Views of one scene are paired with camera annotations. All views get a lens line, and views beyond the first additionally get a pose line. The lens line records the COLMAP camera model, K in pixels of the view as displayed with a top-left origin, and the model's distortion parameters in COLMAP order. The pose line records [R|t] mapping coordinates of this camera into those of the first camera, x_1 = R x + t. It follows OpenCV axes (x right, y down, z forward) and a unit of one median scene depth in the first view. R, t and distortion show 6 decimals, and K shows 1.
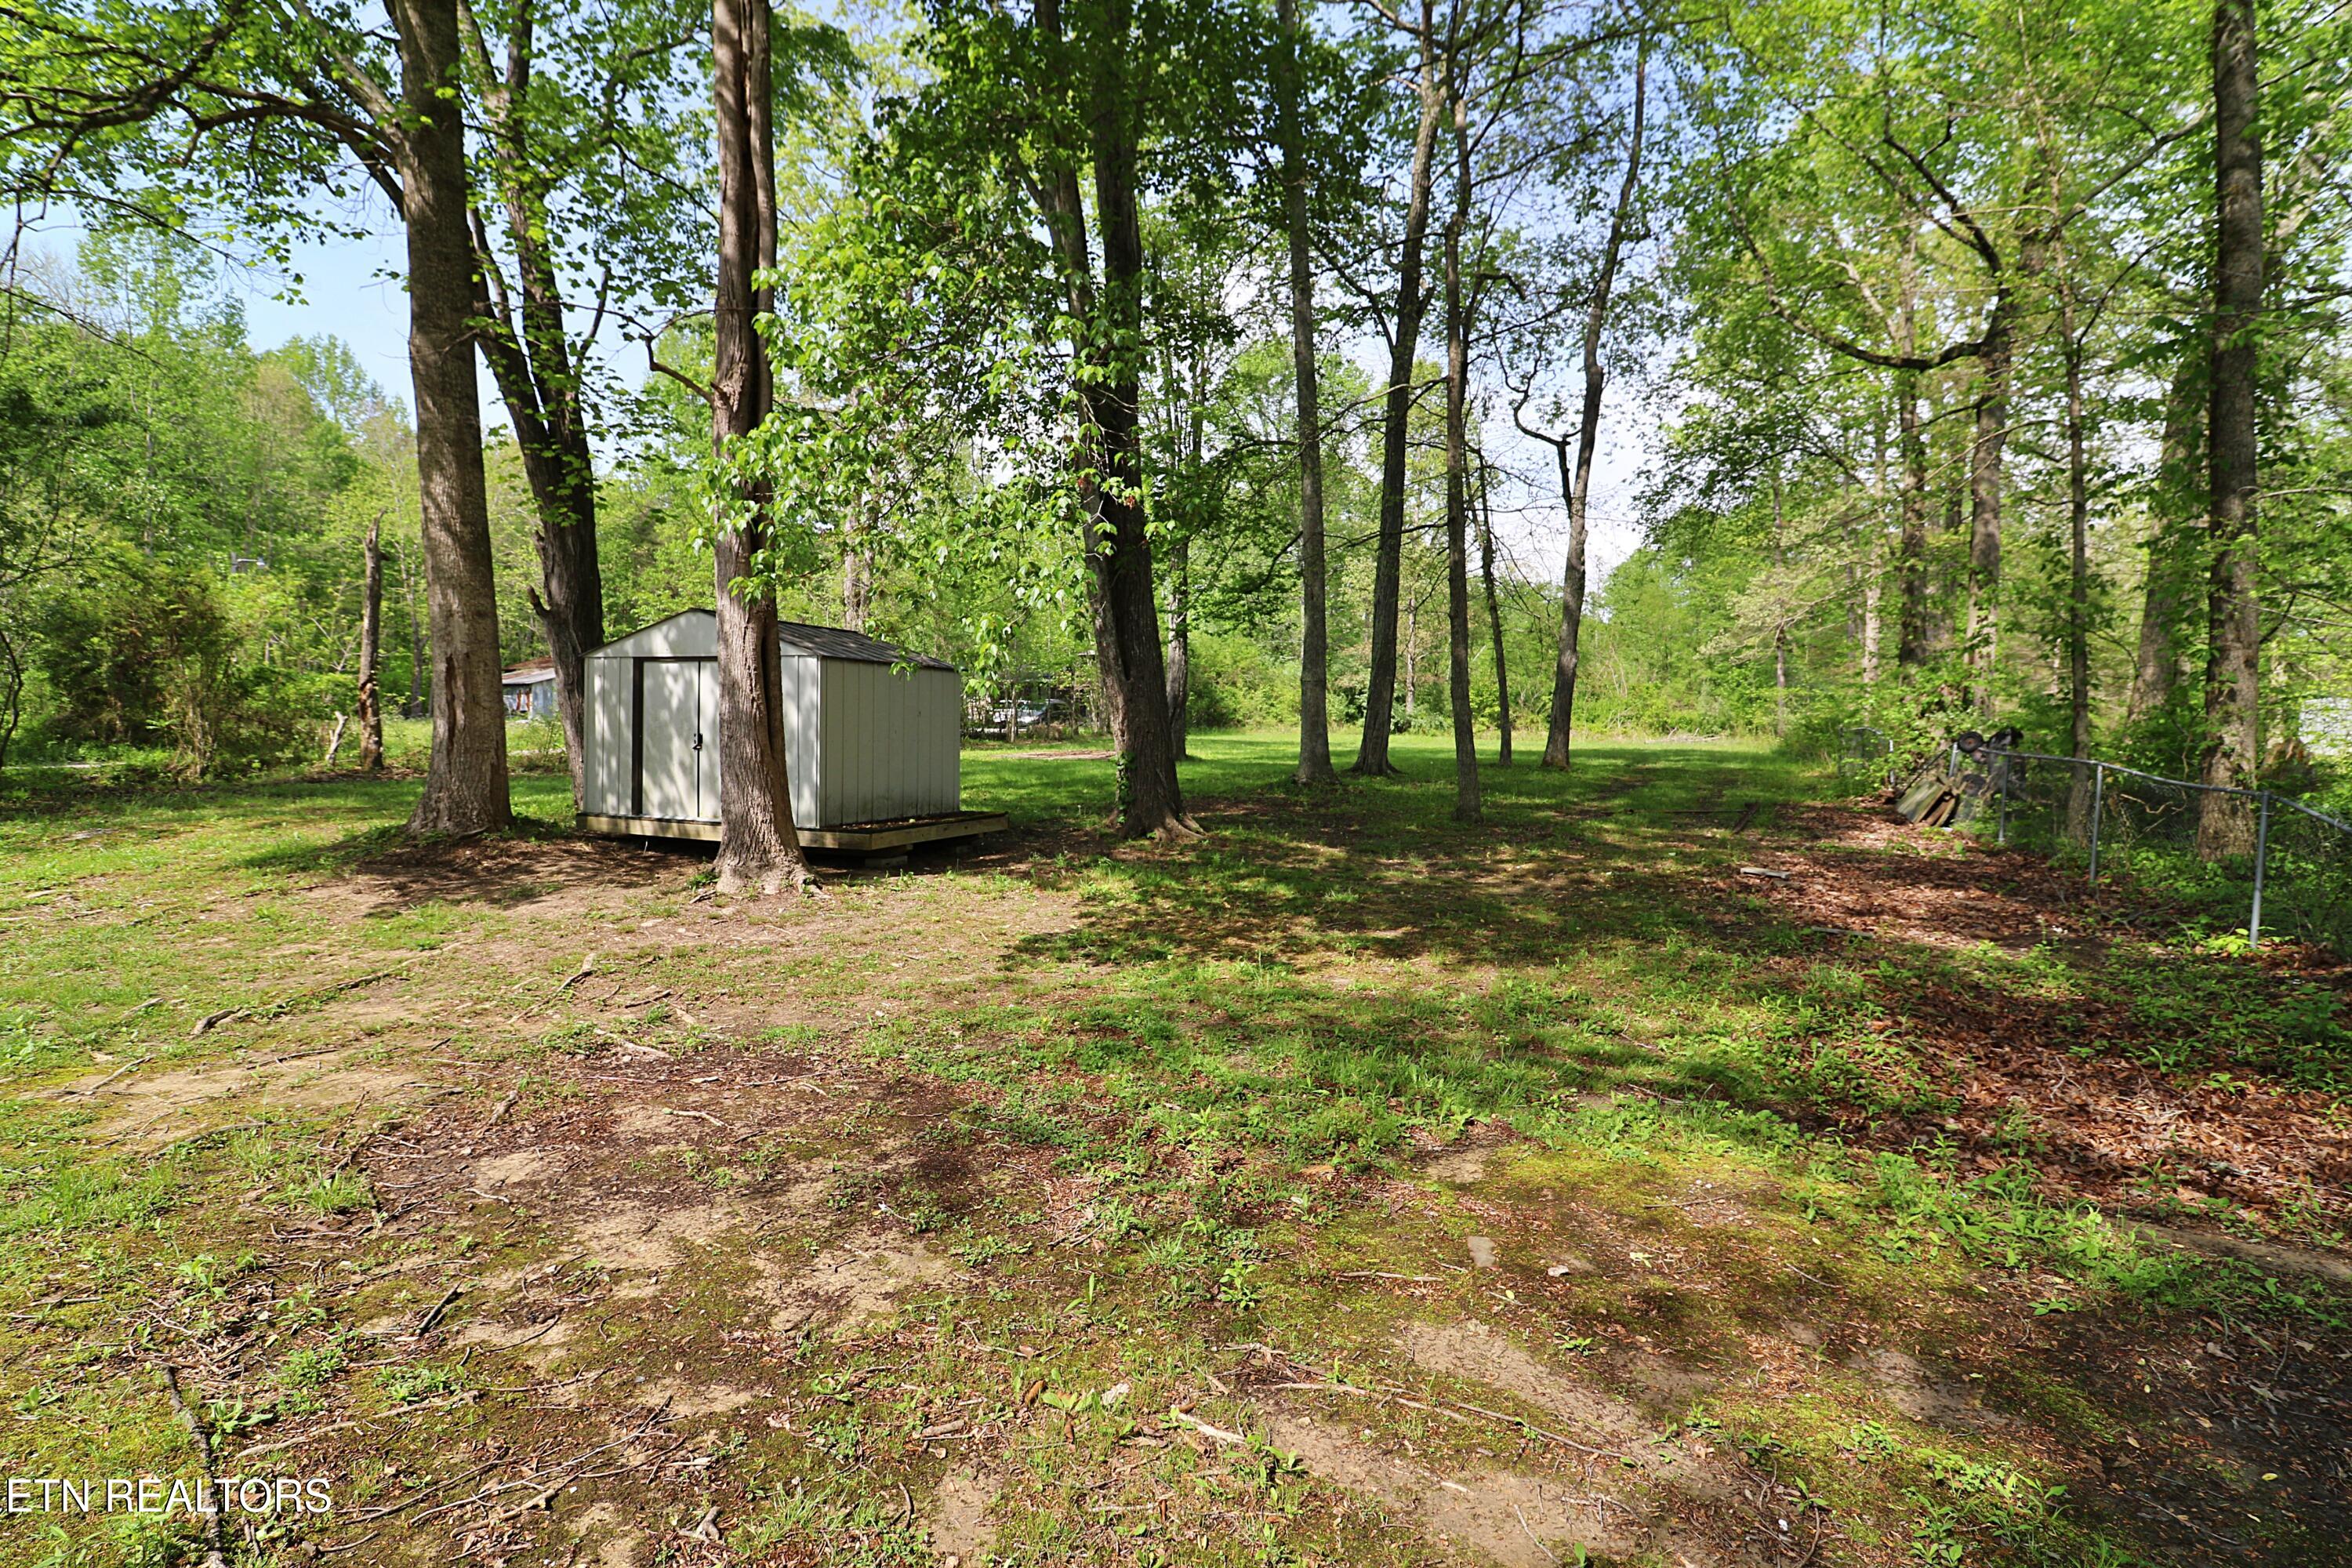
lens RADIAL K [[1070.6, 0, 1175.9], [0, 1070.6, 791.0], [0, 0, 1]] dist [-0.017325, -0.001272]
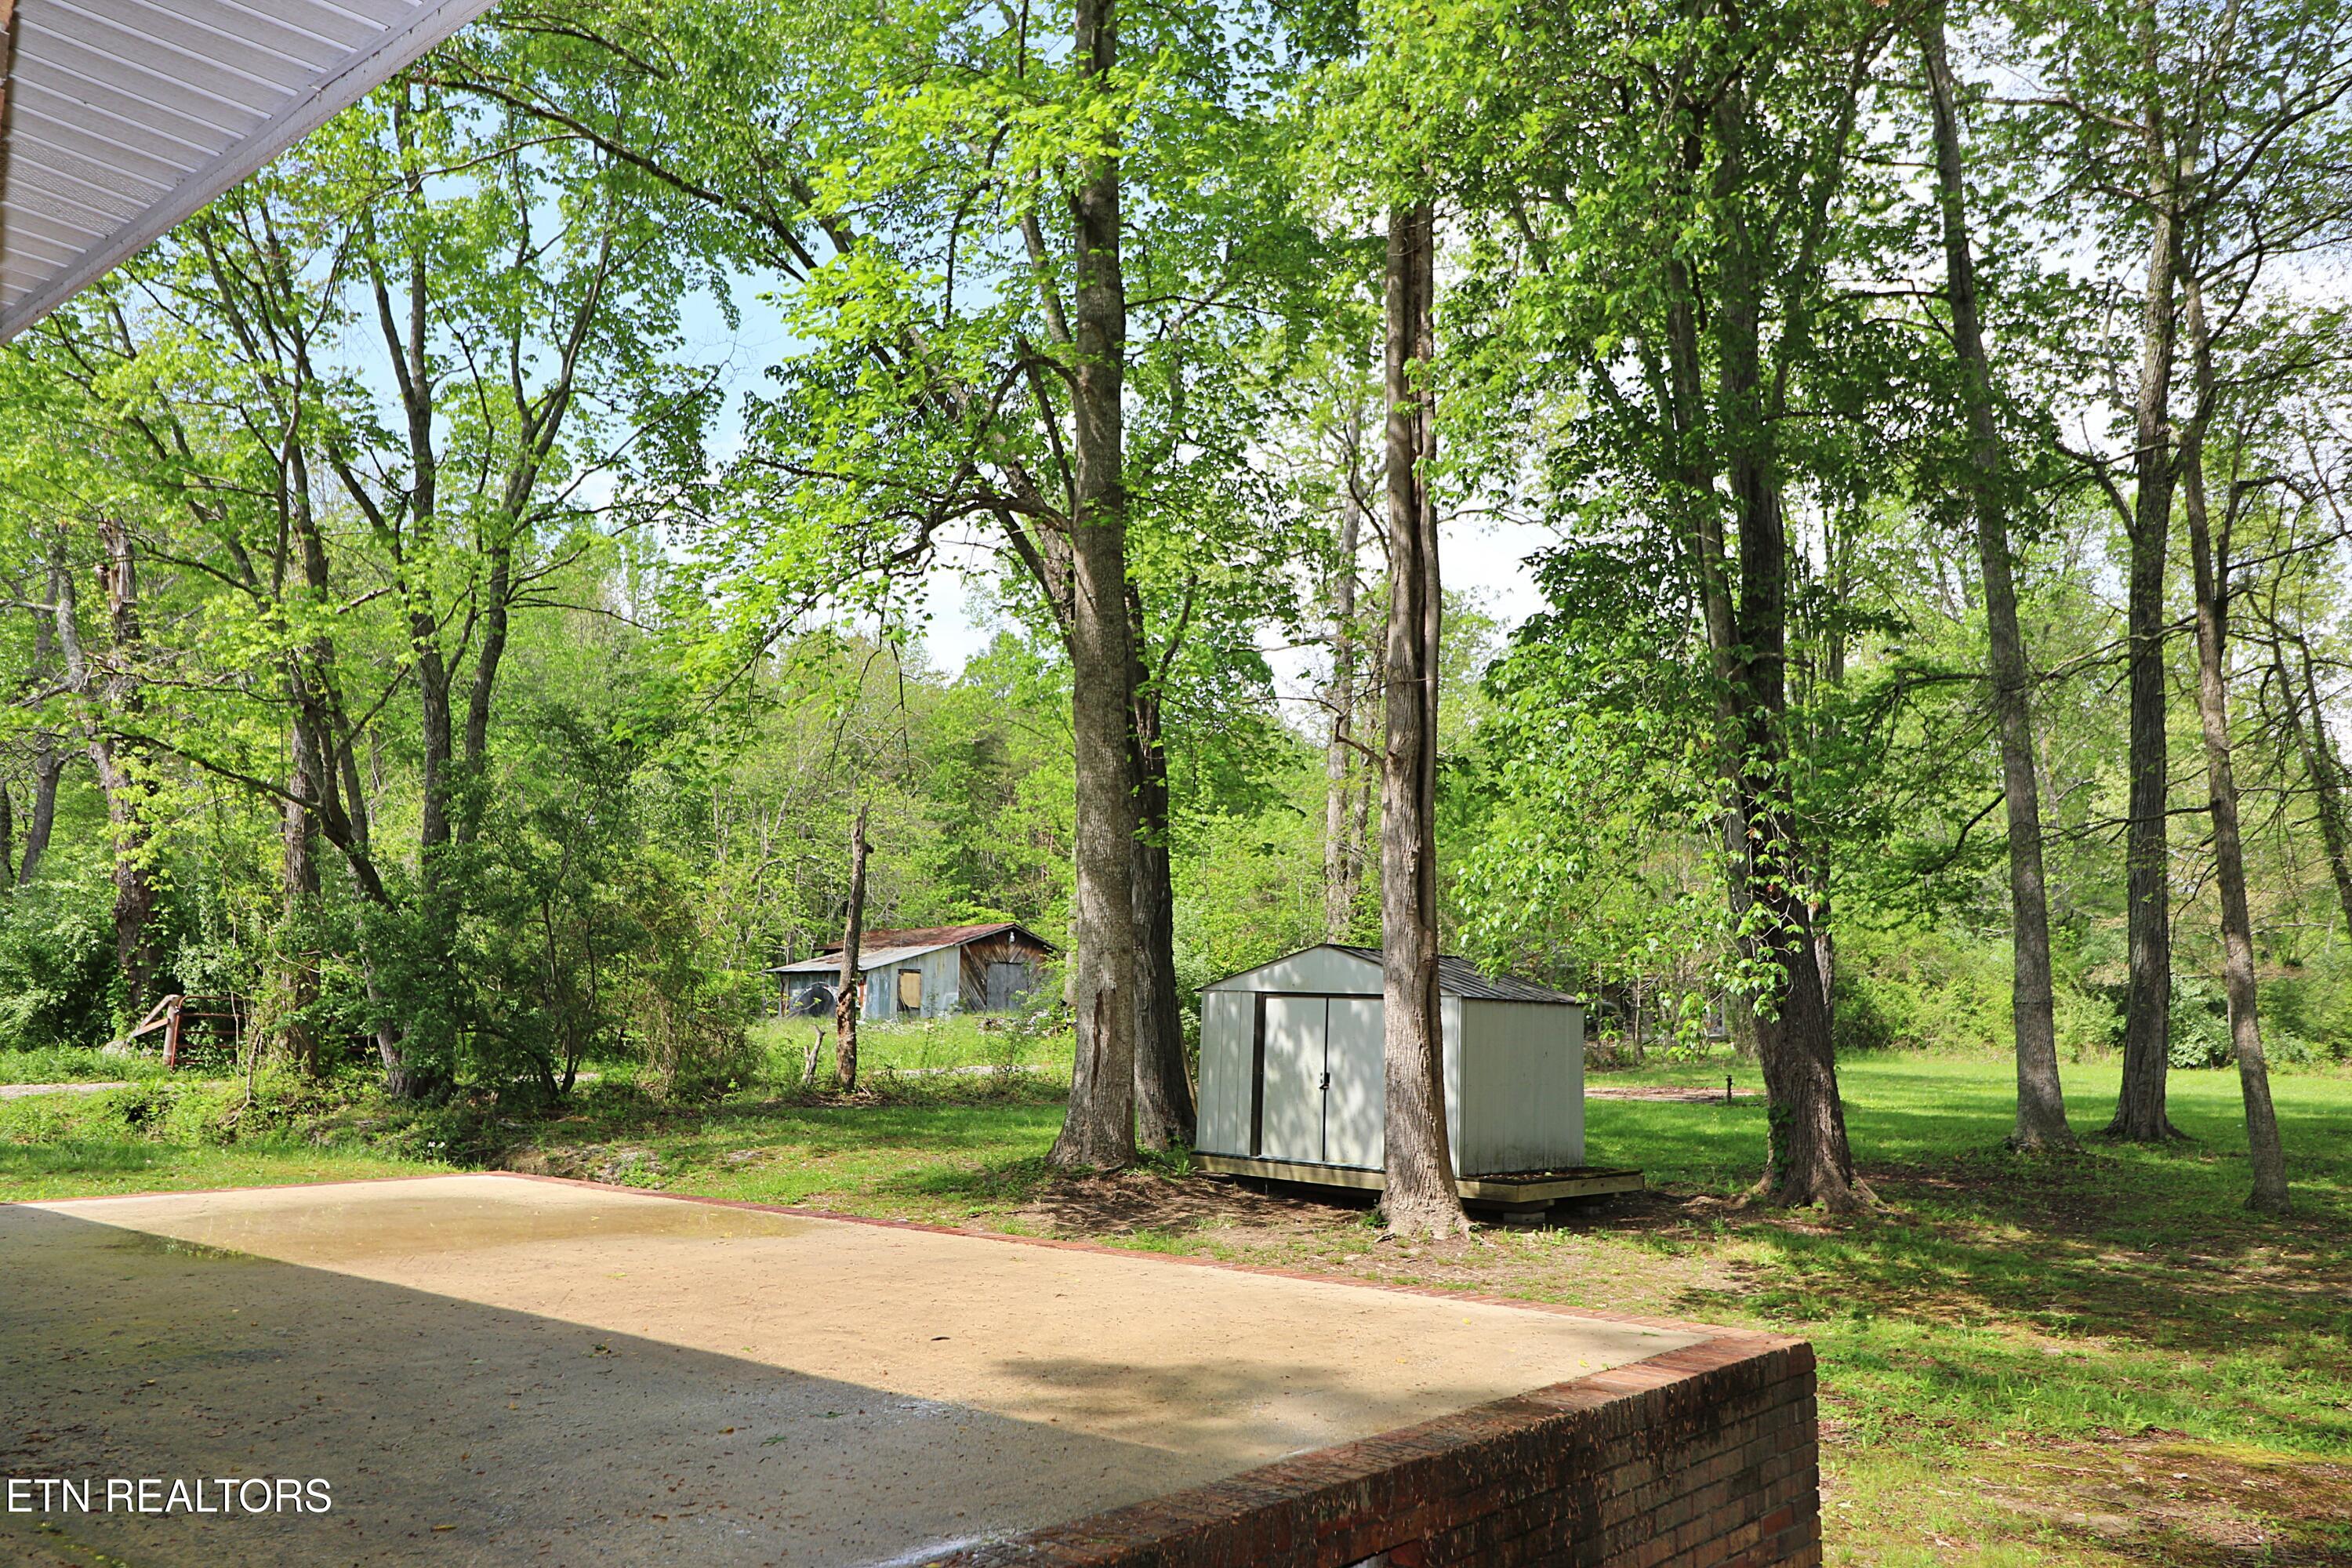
lens RADIAL K [[1822.7, 0, 1180.8], [0, 1822.7, 791.1], [0, 0, 1]] dist [0.004591, -0.001598]
pose [[0.949158, -0.022770, -0.313975, -0.022587], [-0.037211, 0.982273, -0.183726, 0.001439], [0.312593, 0.186068, 0.931485, -0.353640]]
